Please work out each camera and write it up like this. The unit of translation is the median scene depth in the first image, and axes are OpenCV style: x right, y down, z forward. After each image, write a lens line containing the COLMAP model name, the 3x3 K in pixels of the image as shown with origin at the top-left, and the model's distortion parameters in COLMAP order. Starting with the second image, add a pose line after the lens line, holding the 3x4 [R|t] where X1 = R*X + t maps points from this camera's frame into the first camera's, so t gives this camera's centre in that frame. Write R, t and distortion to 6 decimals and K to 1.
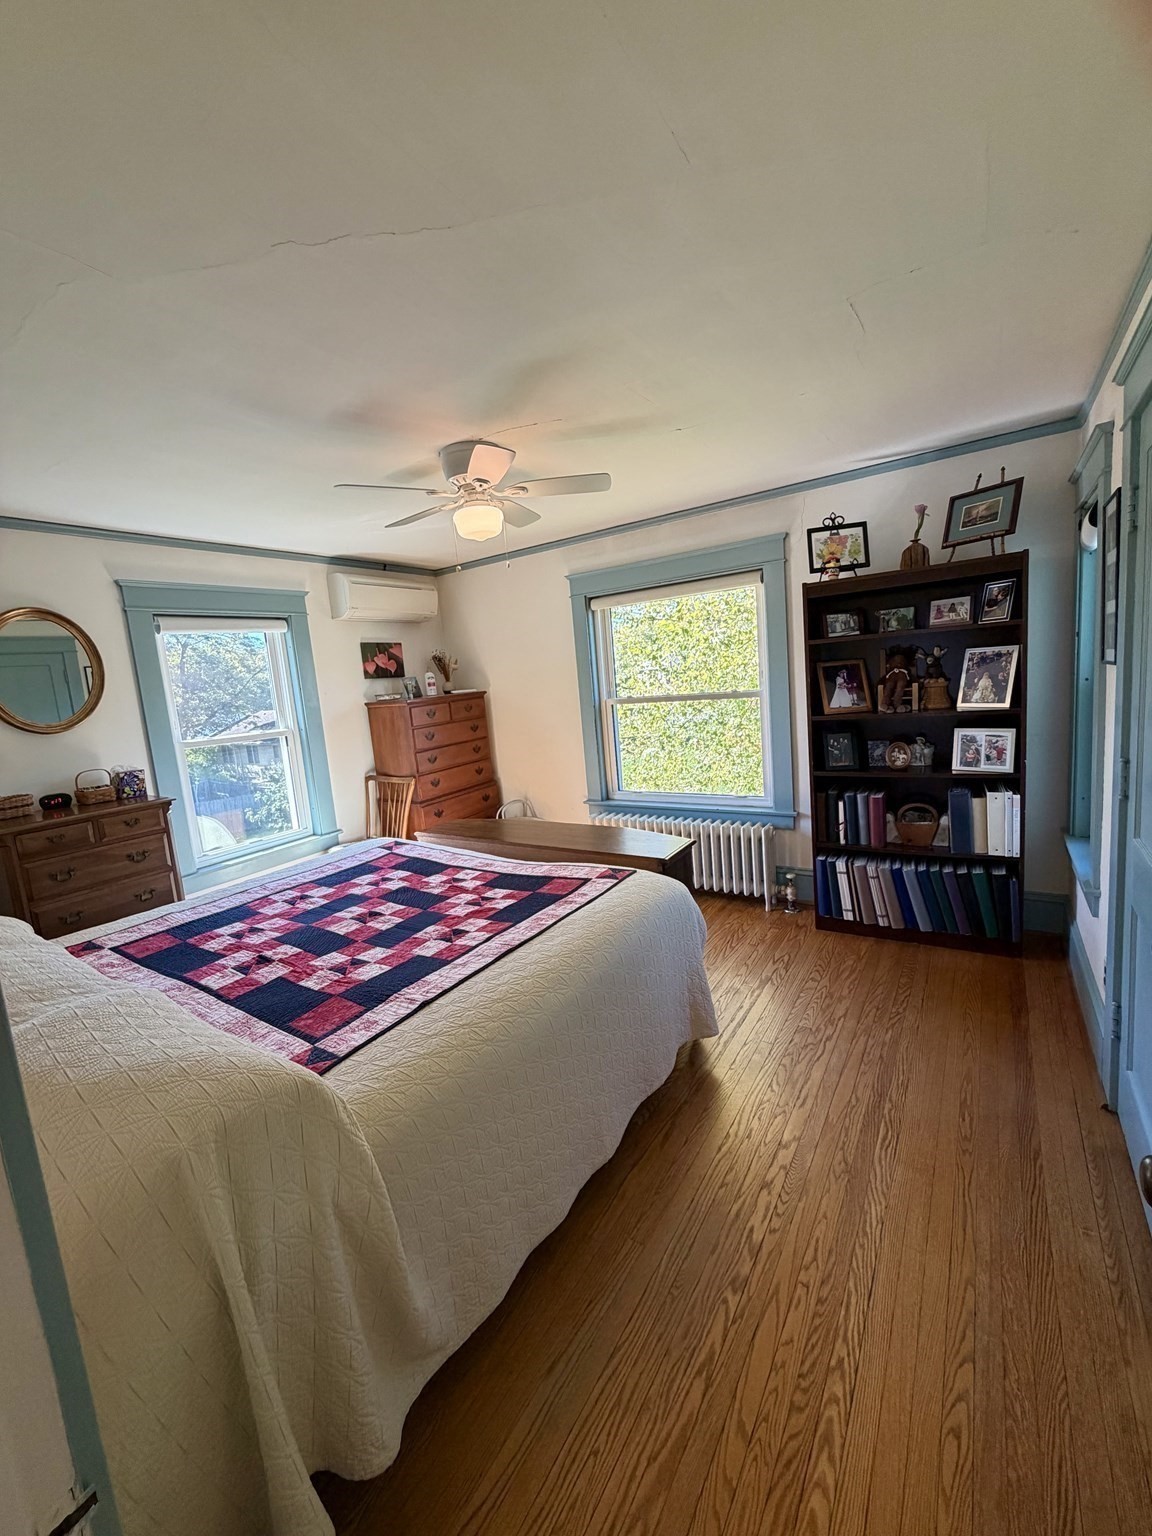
lens RADIAL K [[612.9, 0, 571.6], [0, 612.9, 759.4], [0, 0, 1]] dist [0.000251, 0.000053]
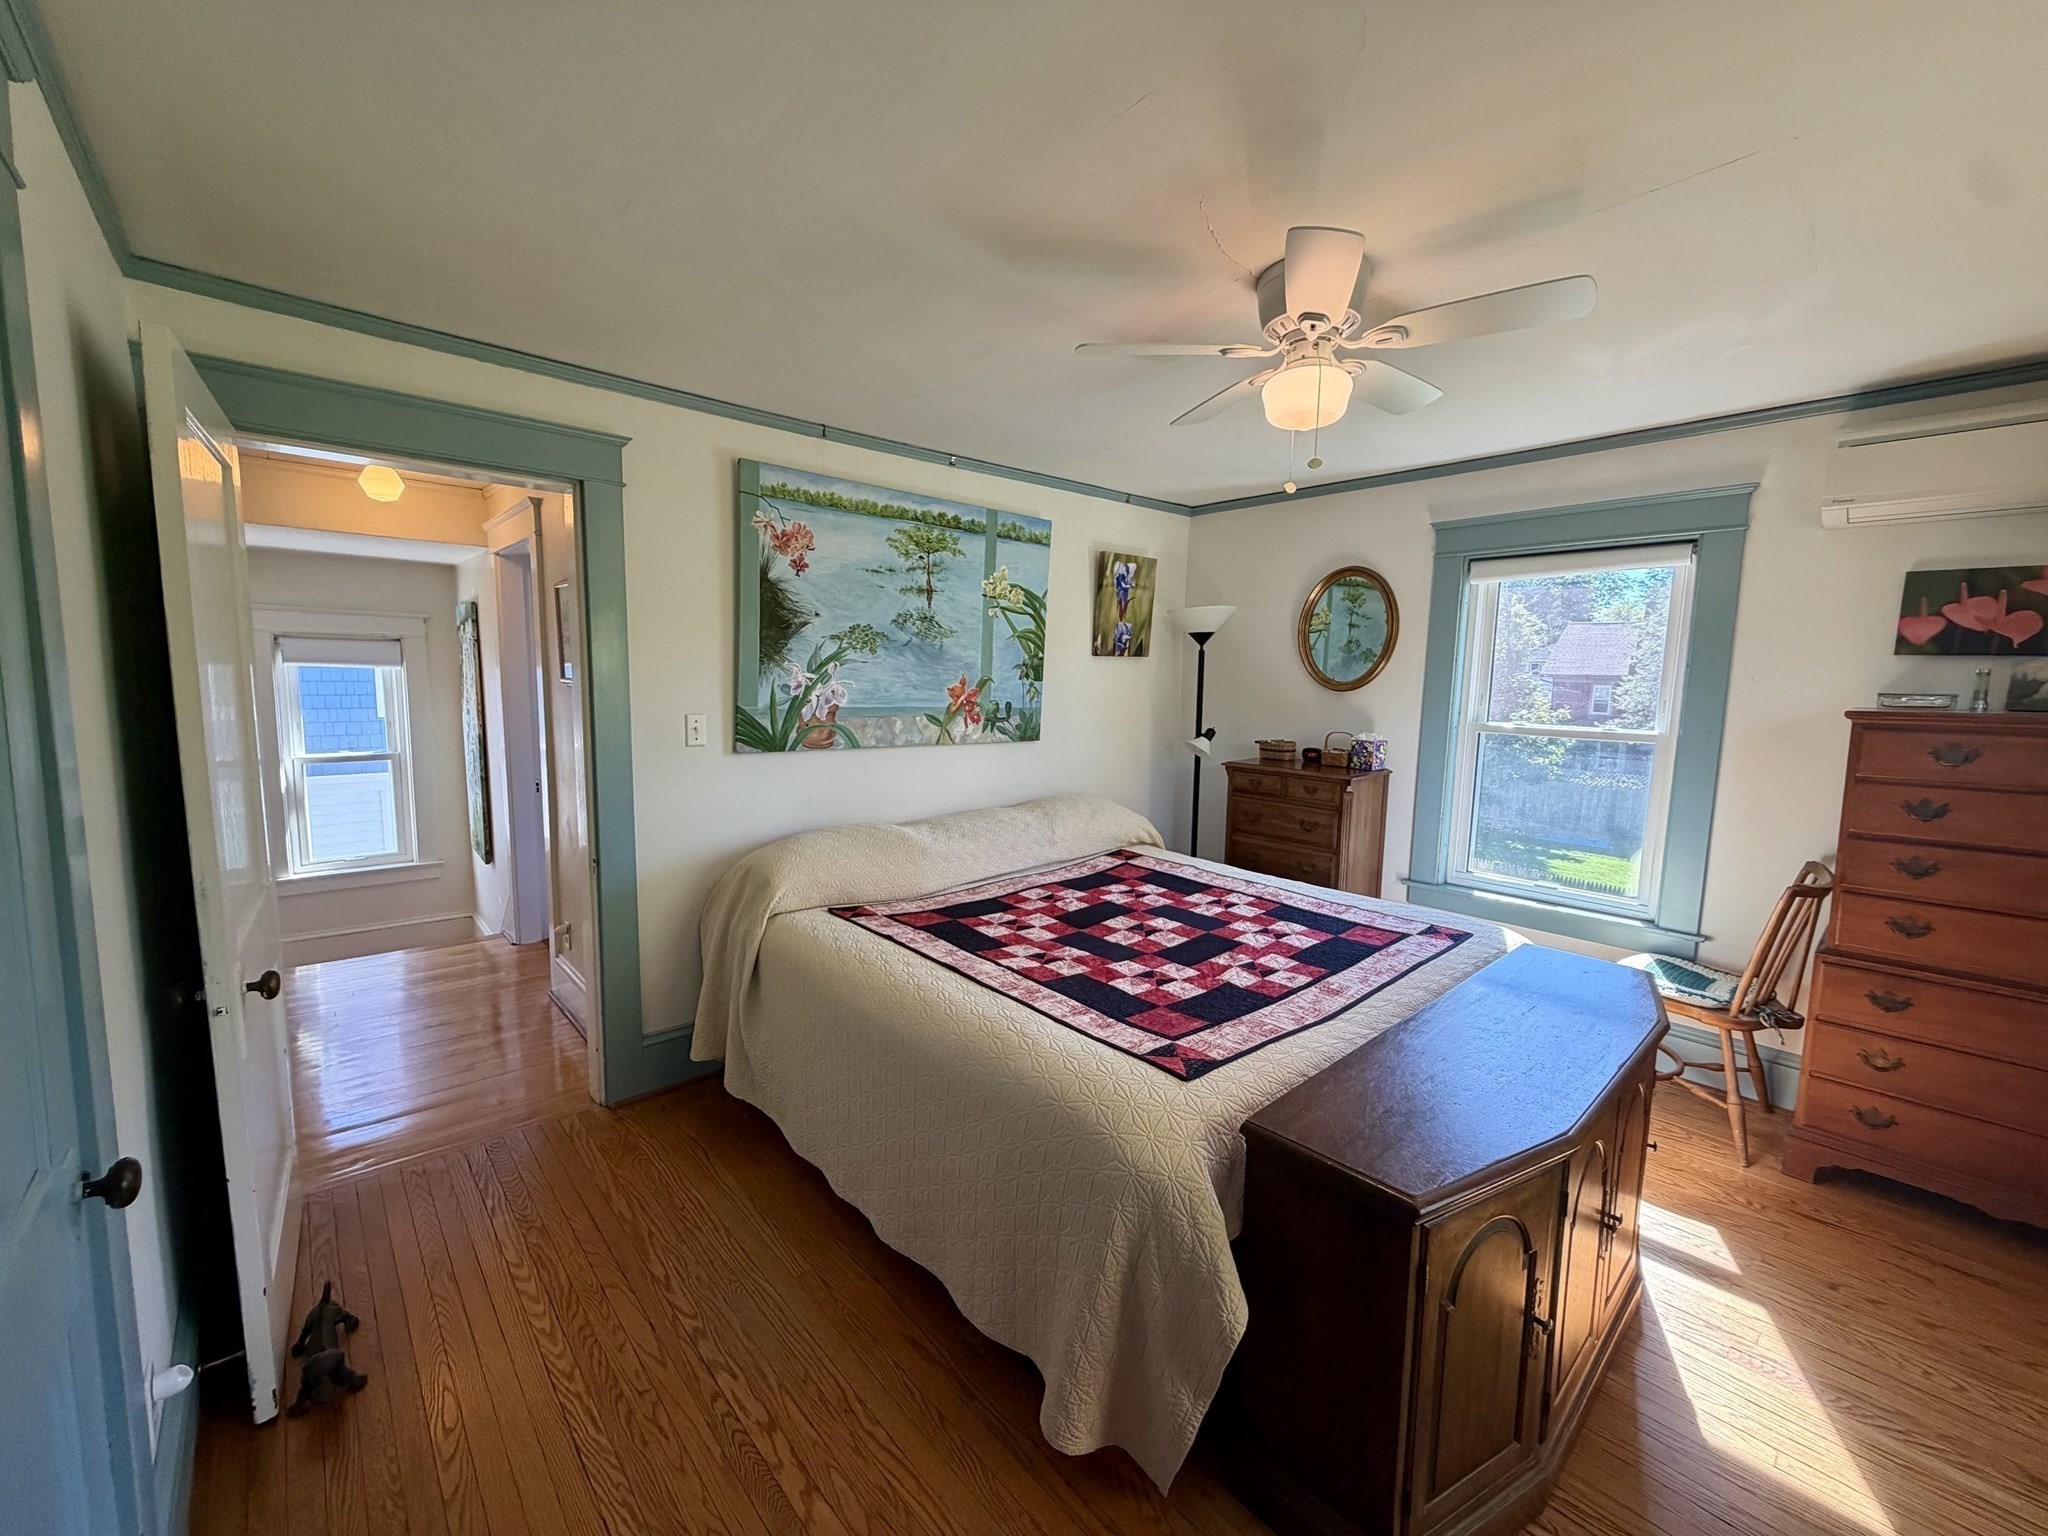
lens RADIAL K [[817.2, 0, 1017.3], [0, 817.2, 766.2], [0, 0, 1]] dist [0.000251, 0.000053]
pose [[-0.249609, 0.187860, -0.949949, 0.749273], [-0.129397, 0.965733, 0.224982, -0.198697], [0.959662, 0.179078, -0.216747, 1.018711]]
